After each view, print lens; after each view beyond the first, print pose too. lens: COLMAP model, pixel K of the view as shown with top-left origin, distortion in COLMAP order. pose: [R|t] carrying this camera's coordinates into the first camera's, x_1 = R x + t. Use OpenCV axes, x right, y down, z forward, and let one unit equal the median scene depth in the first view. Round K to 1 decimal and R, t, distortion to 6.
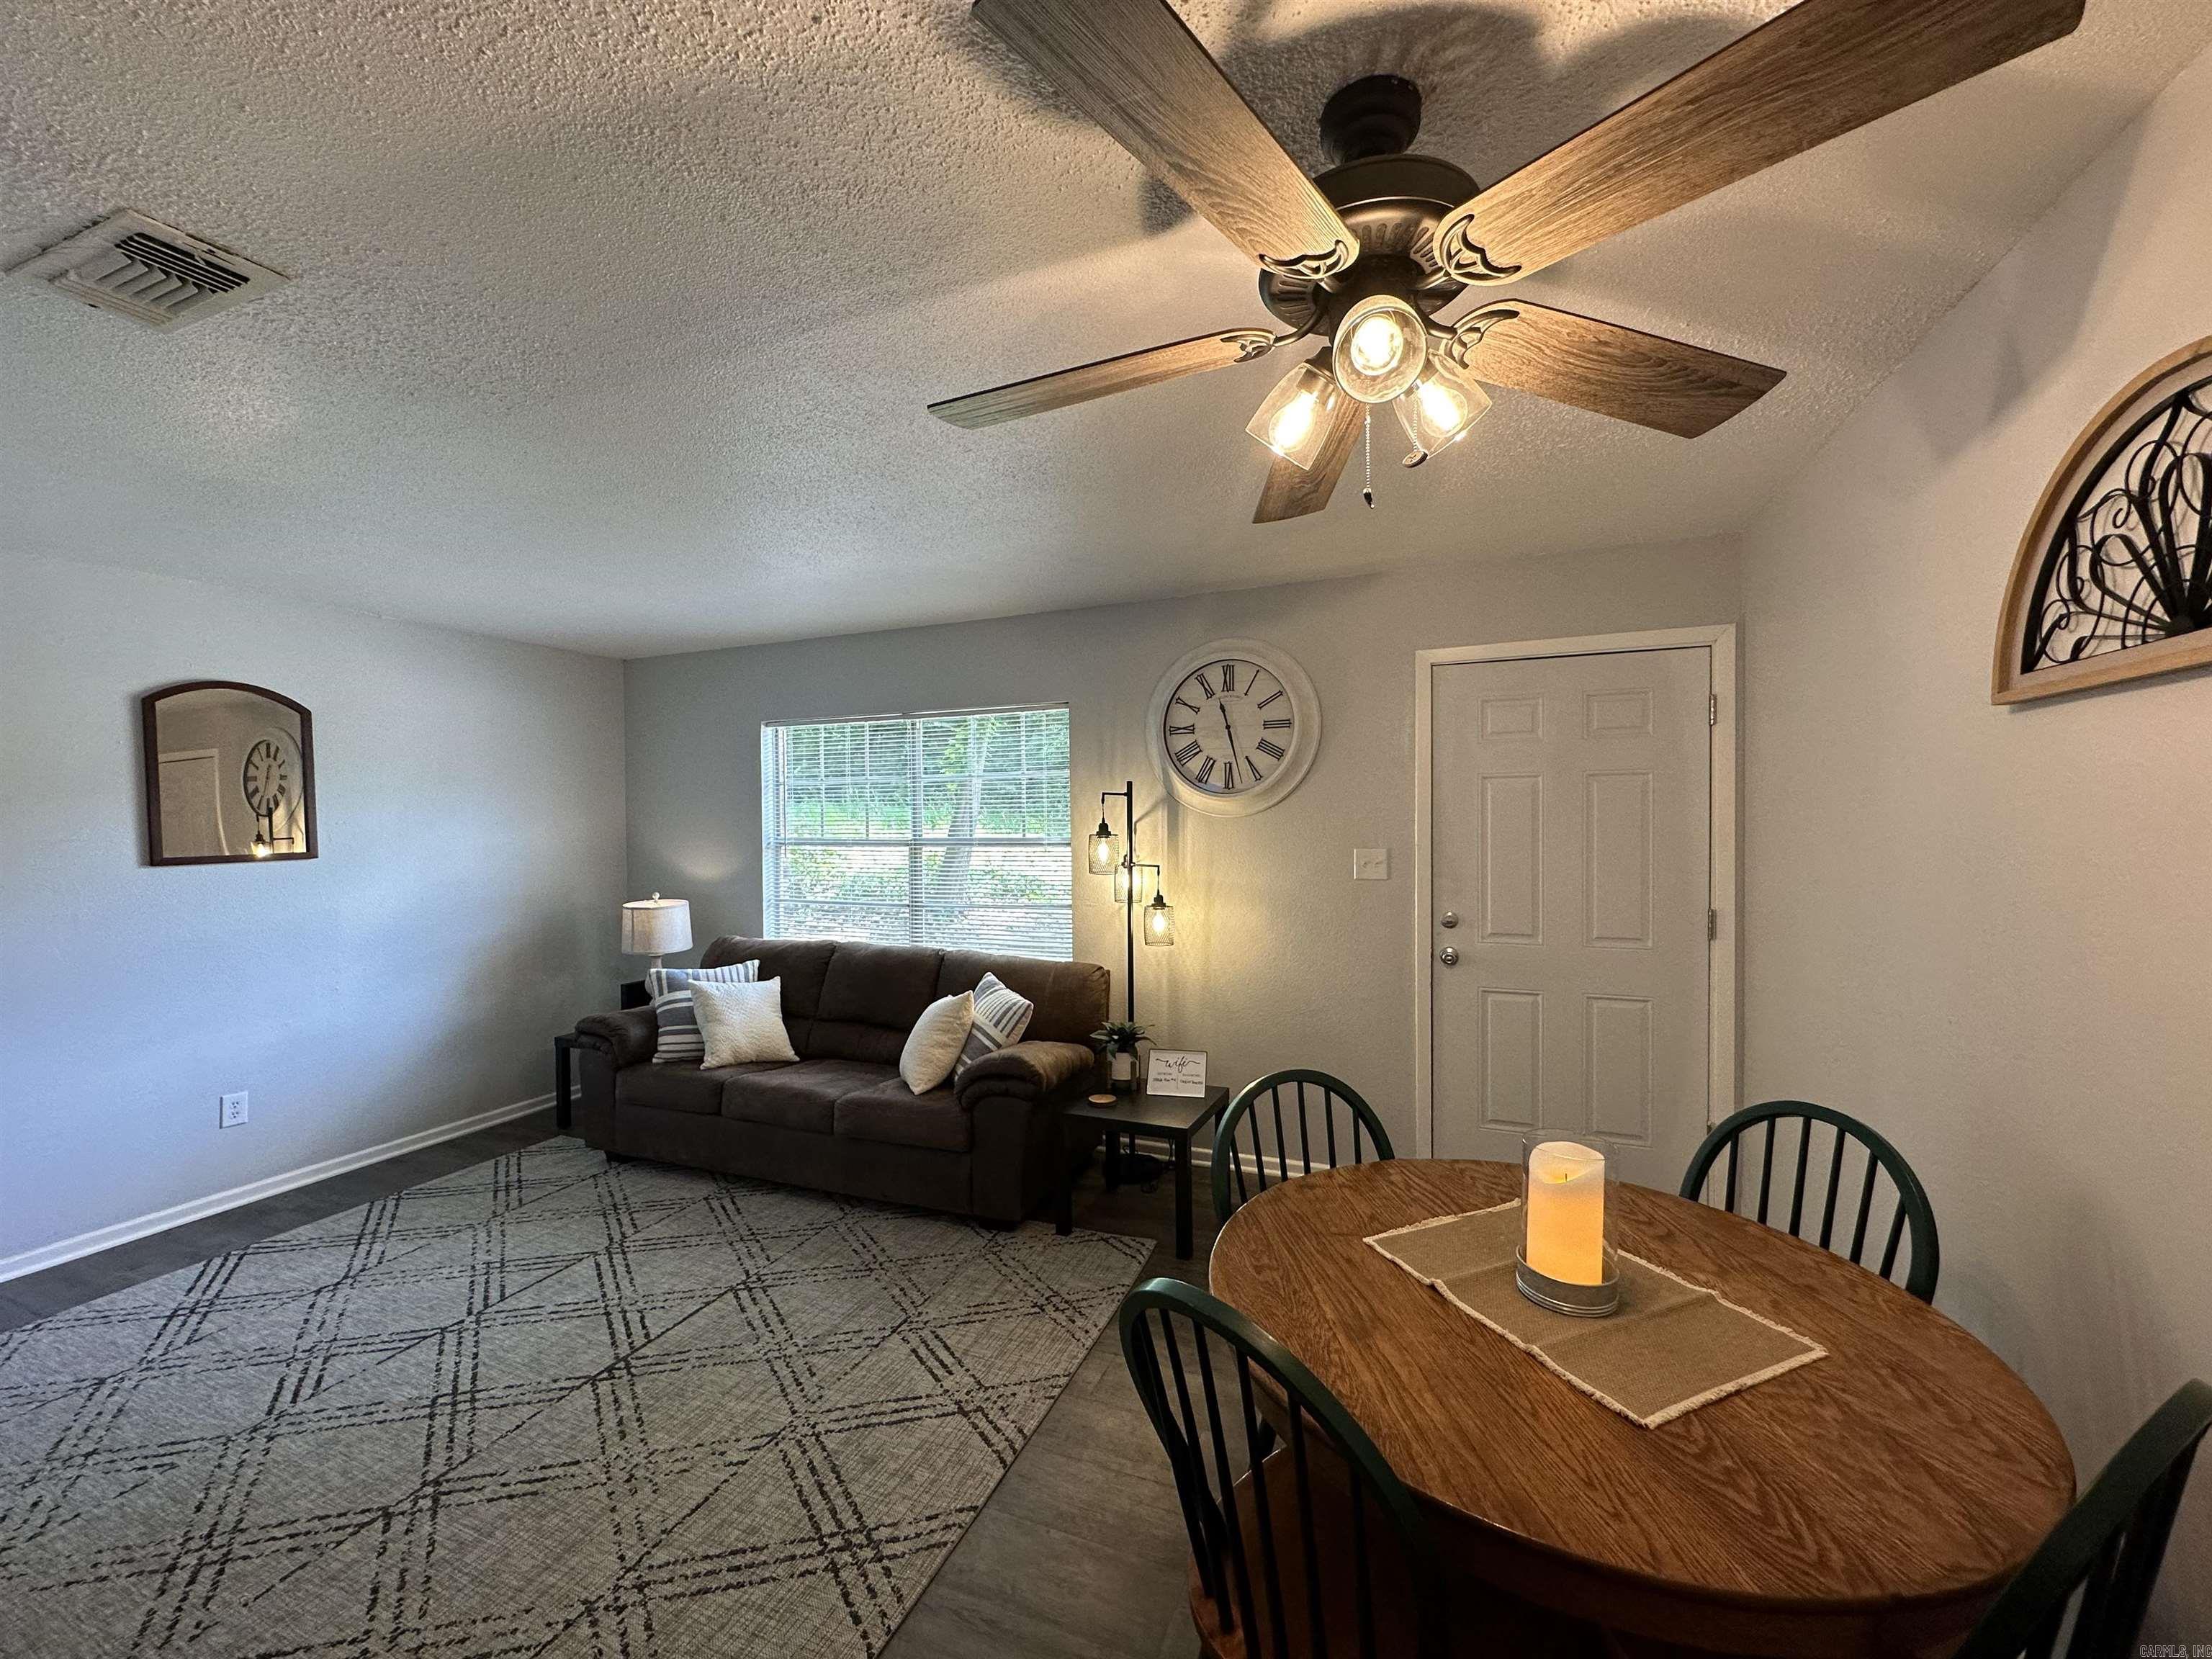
lens RADIAL K [[879.9, 0, 1099.6], [0, 879.9, 835.4], [0, 0, 1]] dist [-0.003923, 0.001050]
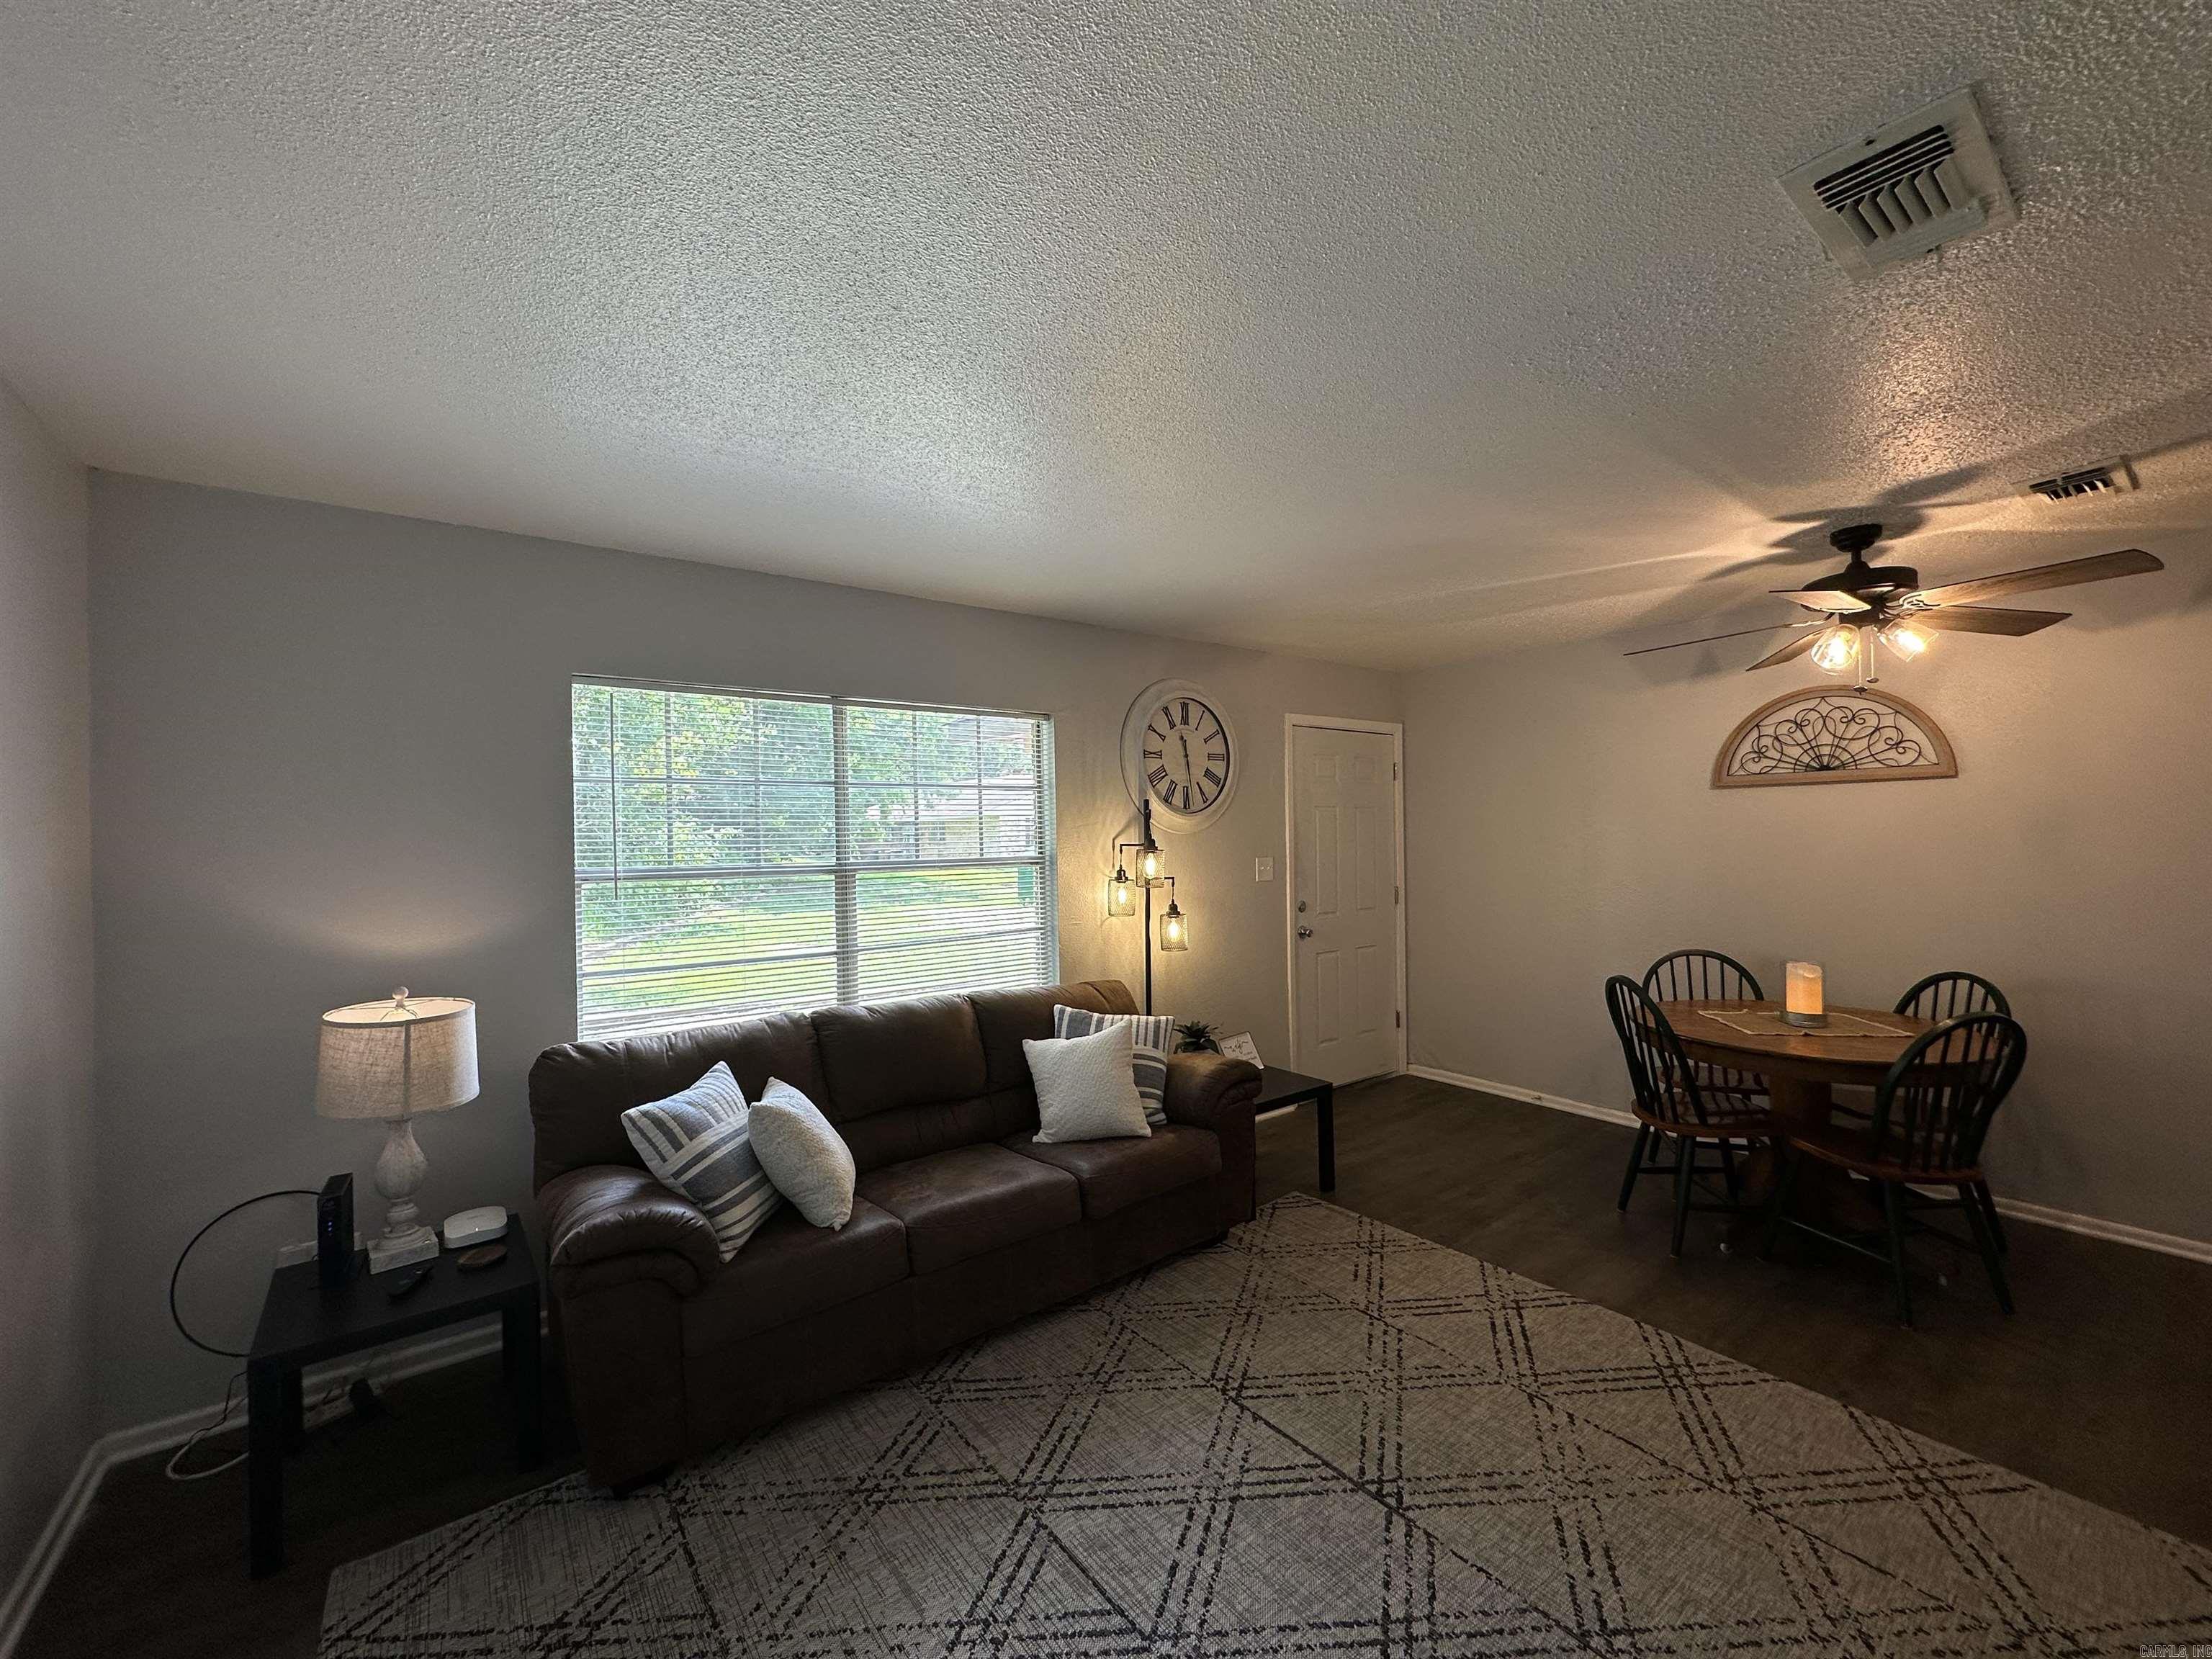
lens RADIAL K [[879.9, 0, 1101.3], [0, 879.9, 839.4], [0, 0, 1]] dist [-0.003923, 0.001050]
pose [[0.510366, -0.003562, 0.859950, -1.132974], [0.026353, 0.999587, -0.011500, -0.003952], [-0.859554, 0.028532, 0.510249, 0.637348]]
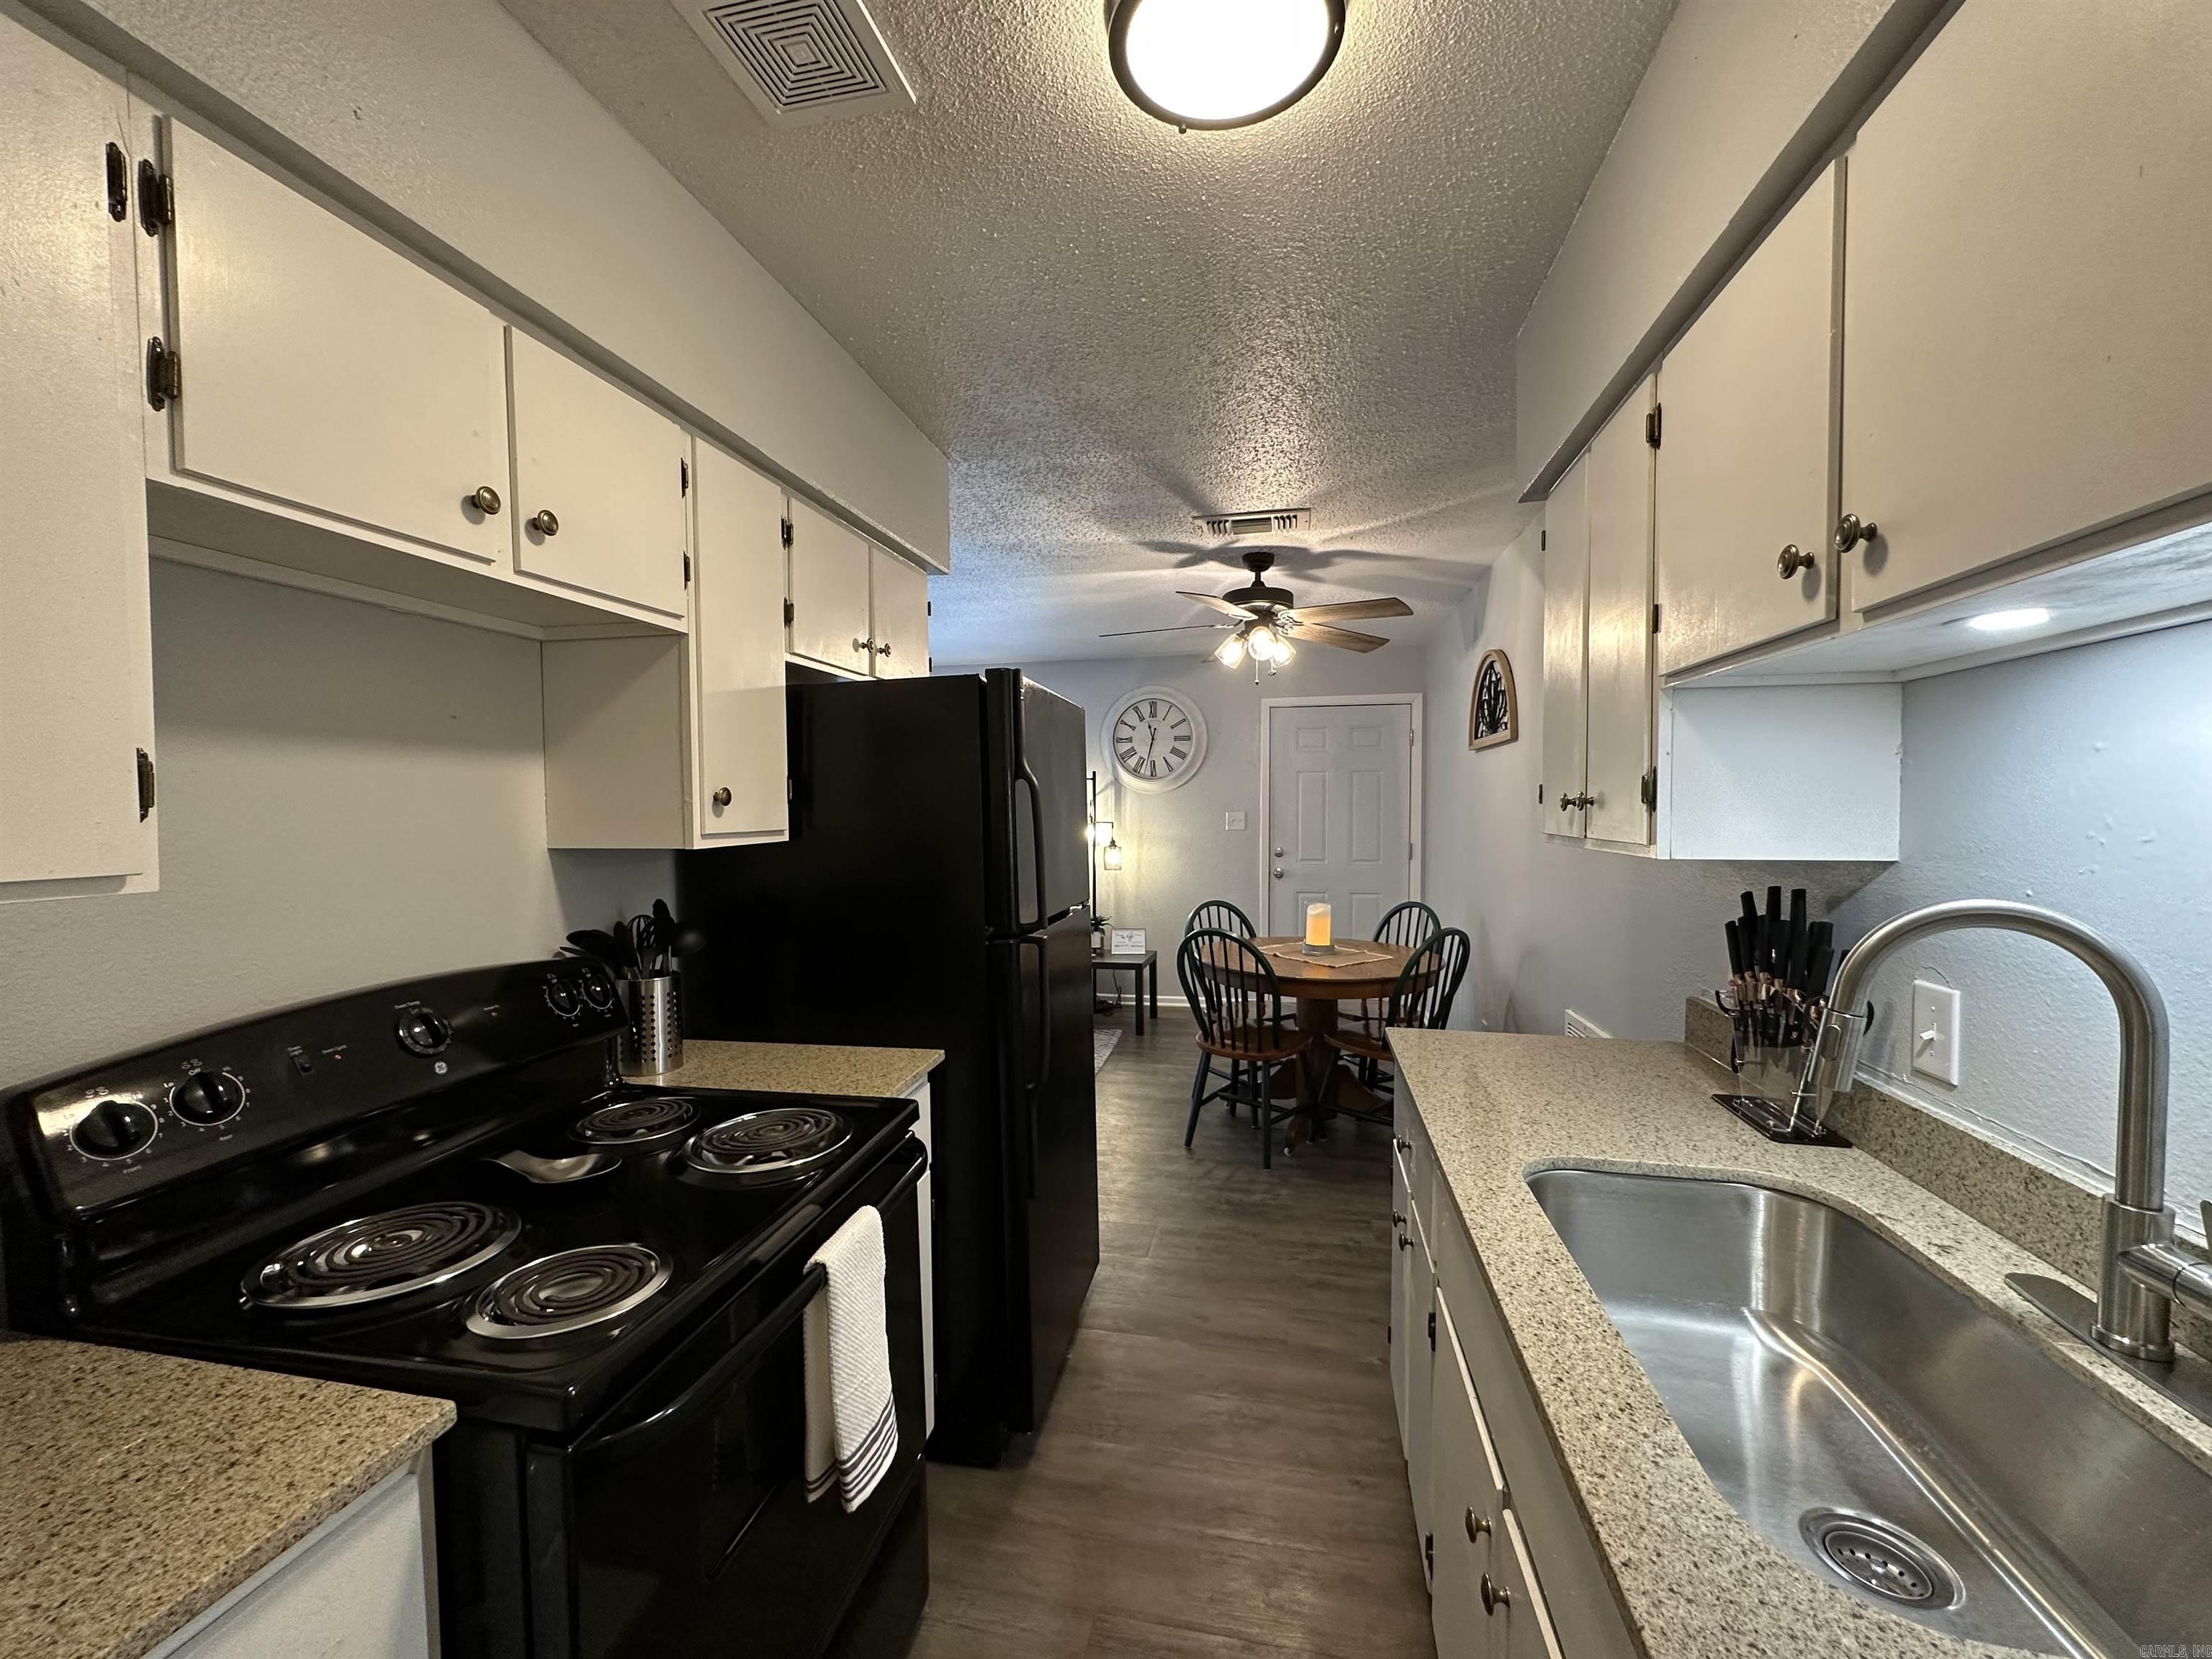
lens RADIAL K [[879.9, 0, 1099.1], [0, 879.9, 835.3], [0, 0, 1]] dist [-0.003923, 0.001050]
pose [[0.983652, -0.000613, 0.180080, -0.316249], [-0.001932, 0.999901, 0.013957, 0.044011], [-0.180070, -0.014077, 0.983553, -0.771285]]
